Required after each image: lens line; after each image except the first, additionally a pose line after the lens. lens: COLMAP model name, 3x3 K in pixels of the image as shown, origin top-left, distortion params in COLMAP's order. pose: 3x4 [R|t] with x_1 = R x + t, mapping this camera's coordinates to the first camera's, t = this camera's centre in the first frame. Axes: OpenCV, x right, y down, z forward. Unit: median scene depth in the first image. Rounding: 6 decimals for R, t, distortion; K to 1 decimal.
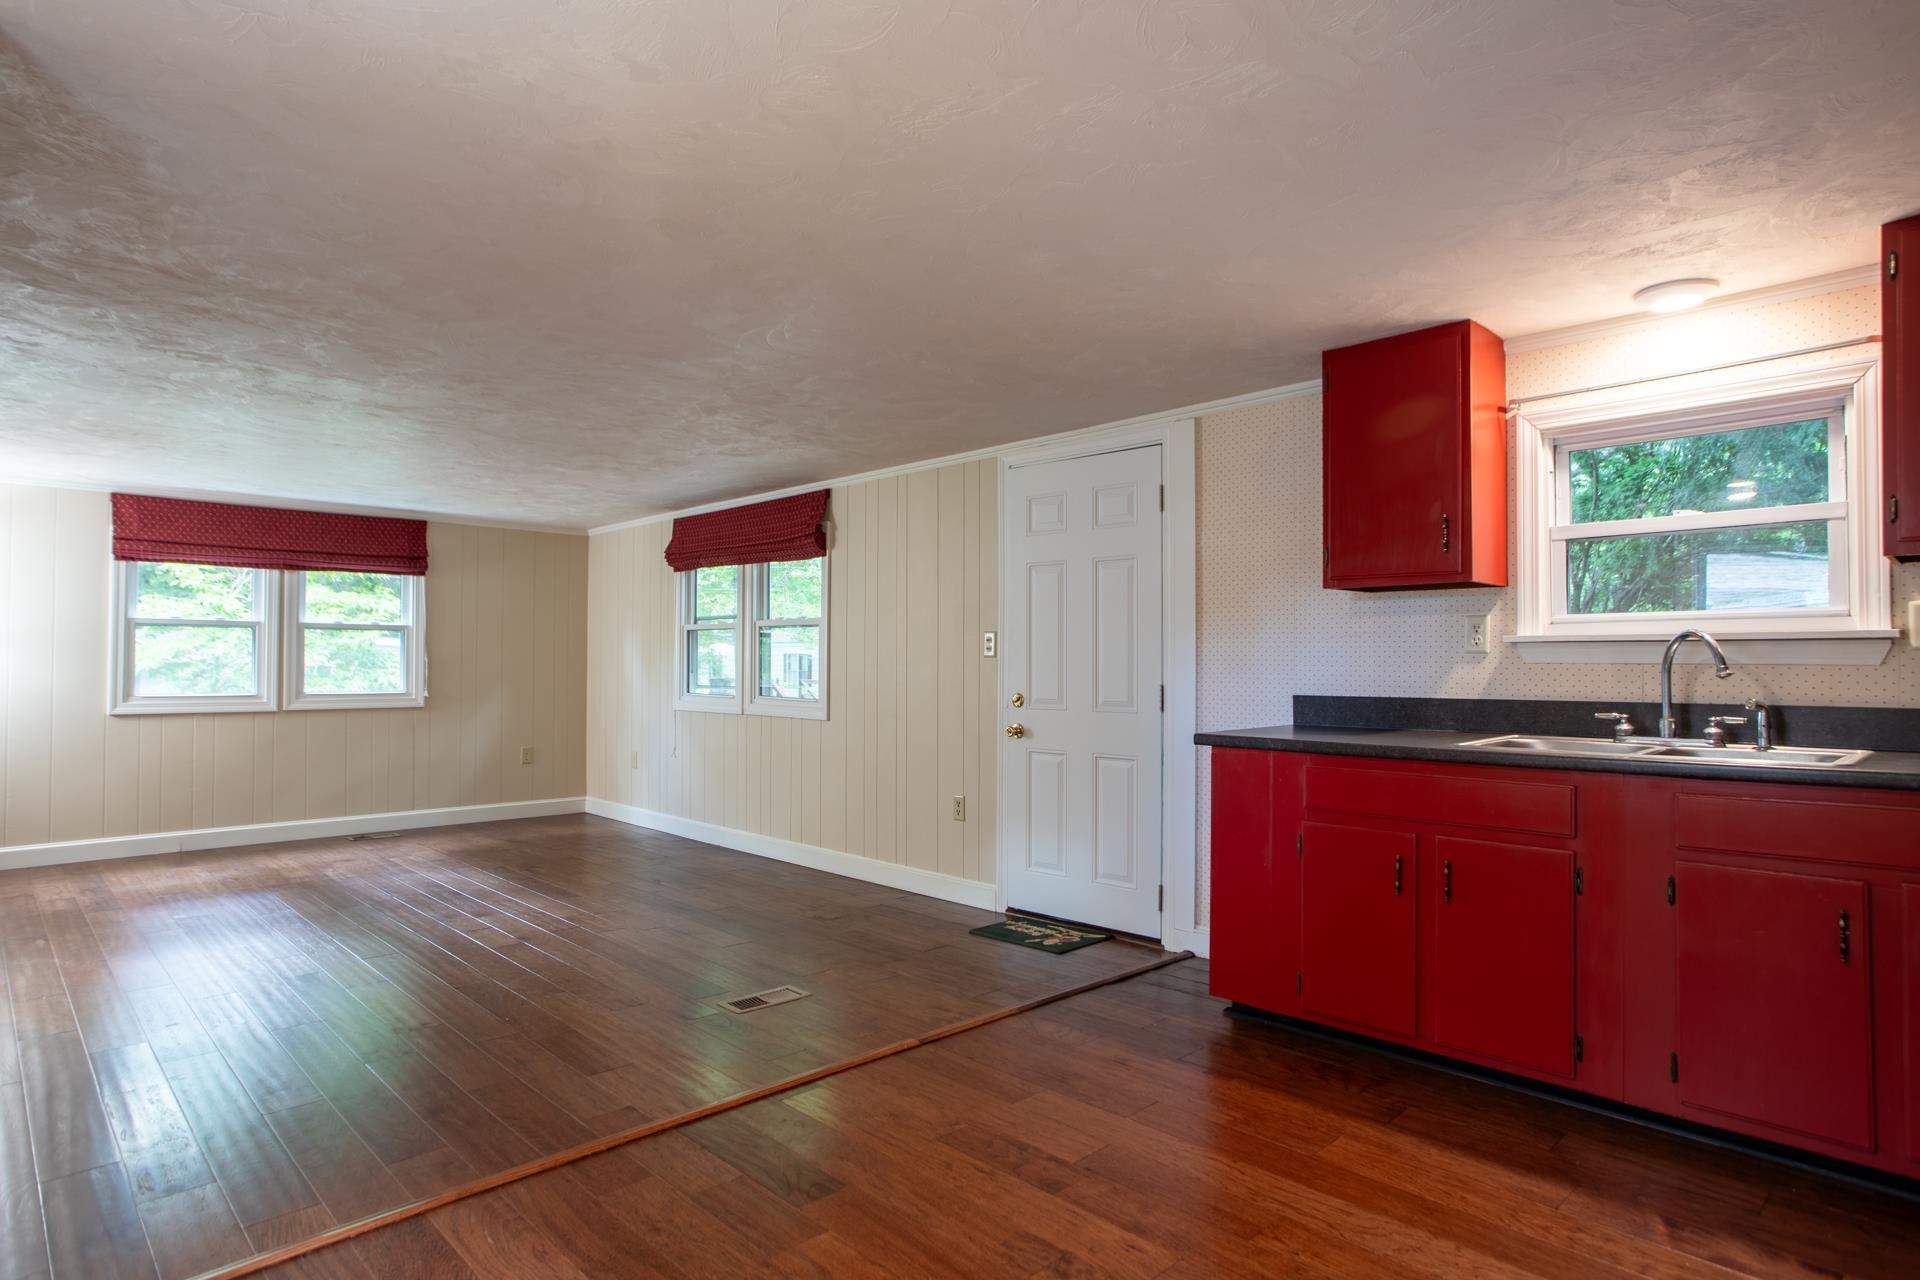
lens RADIAL K [[1064.1, 0, 963.8], [0, 1064.1, 647.0], [0, 0, 1]] dist [-0.018191, 0.011071]
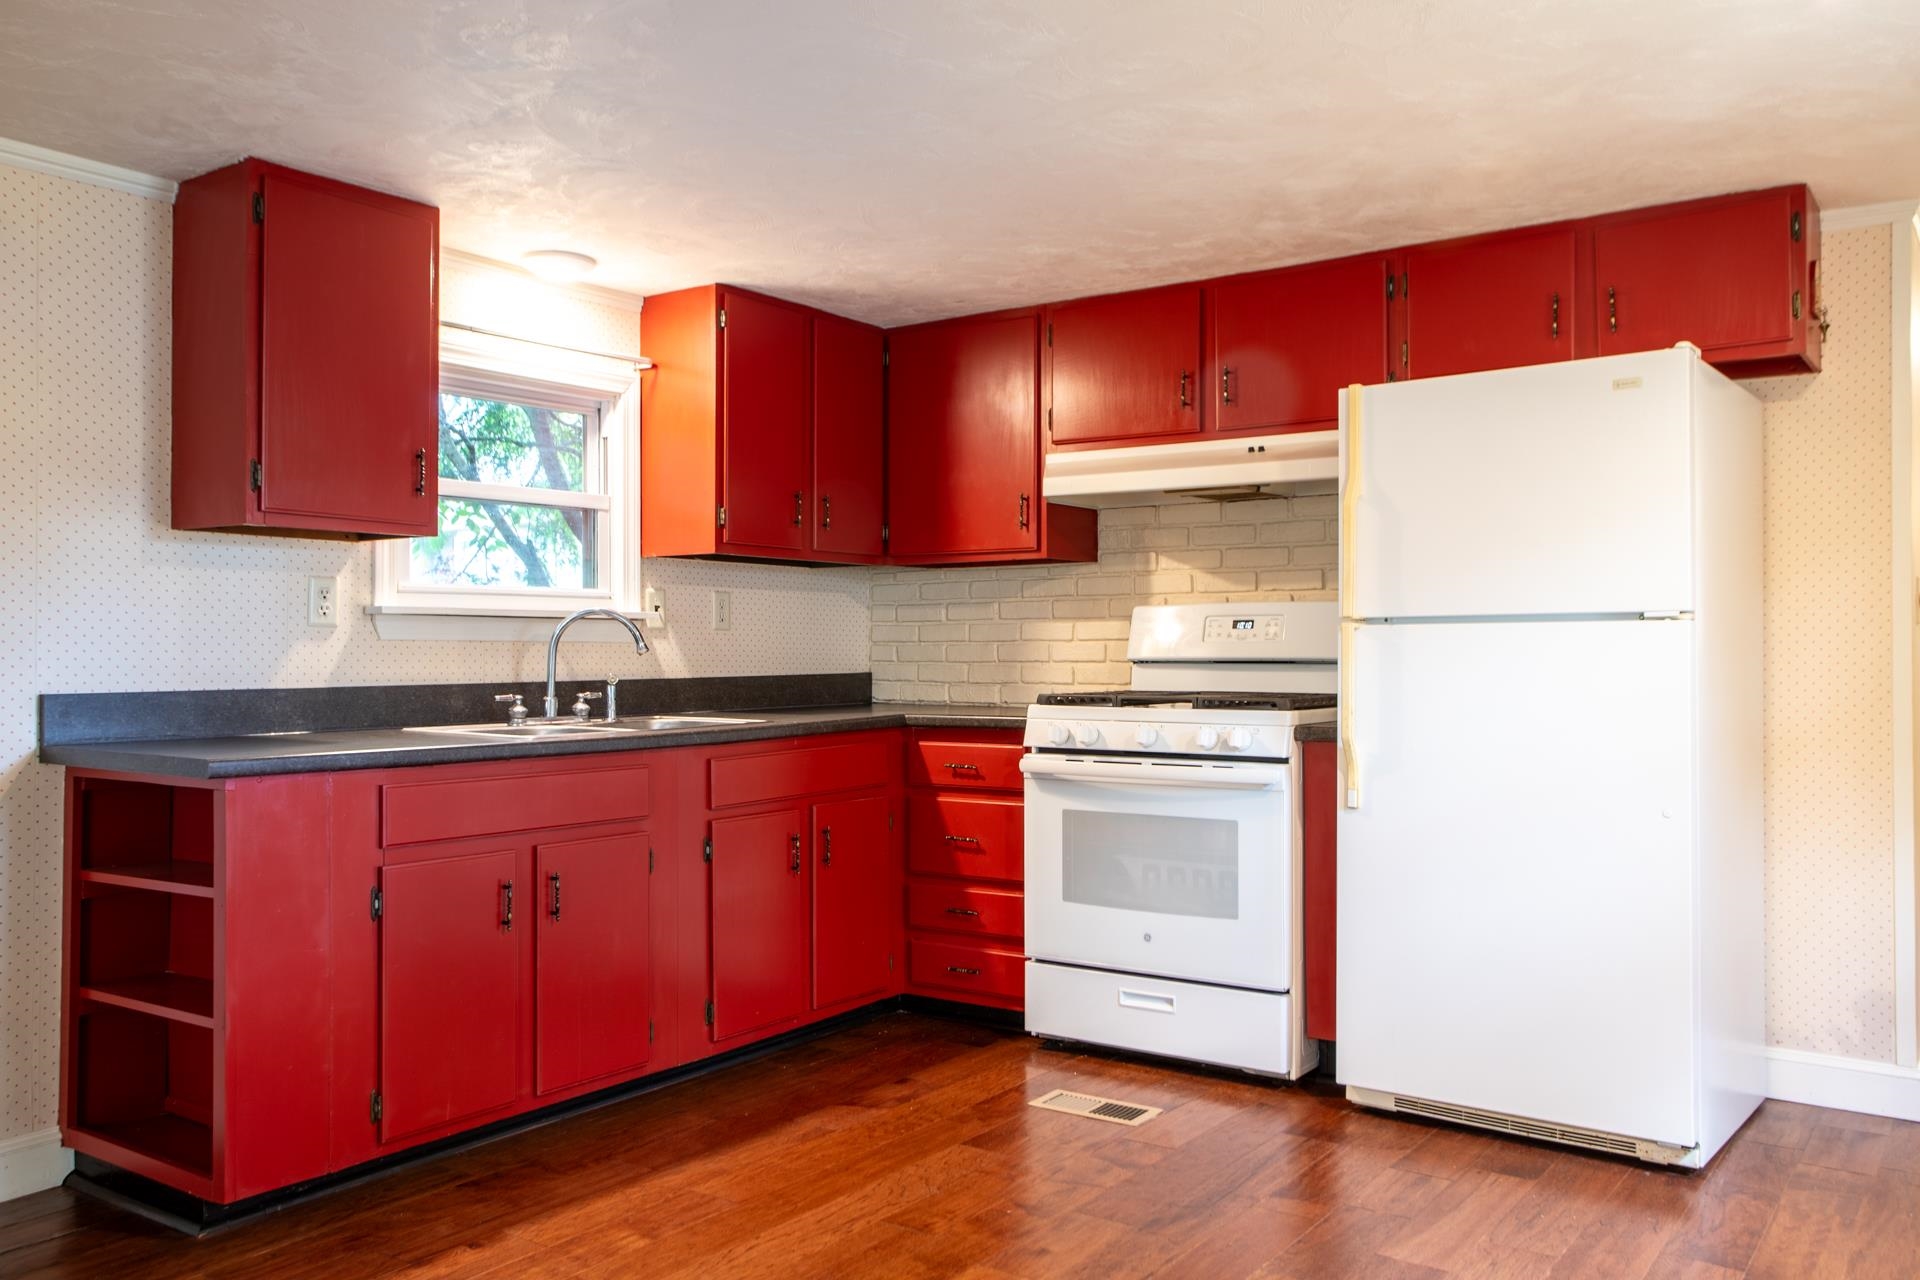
lens RADIAL K [[1561.3, 0, 960.5], [0, 1561.3, 645.3], [0, 0, 1]] dist [0.063538, 0.000388]
pose [[-0.188268, 0.000922, 0.982117, -0.824452], [-0.015457, 0.999873, -0.003902, 0.019372], [-0.981996, -0.015915, -0.188230, 0.901744]]
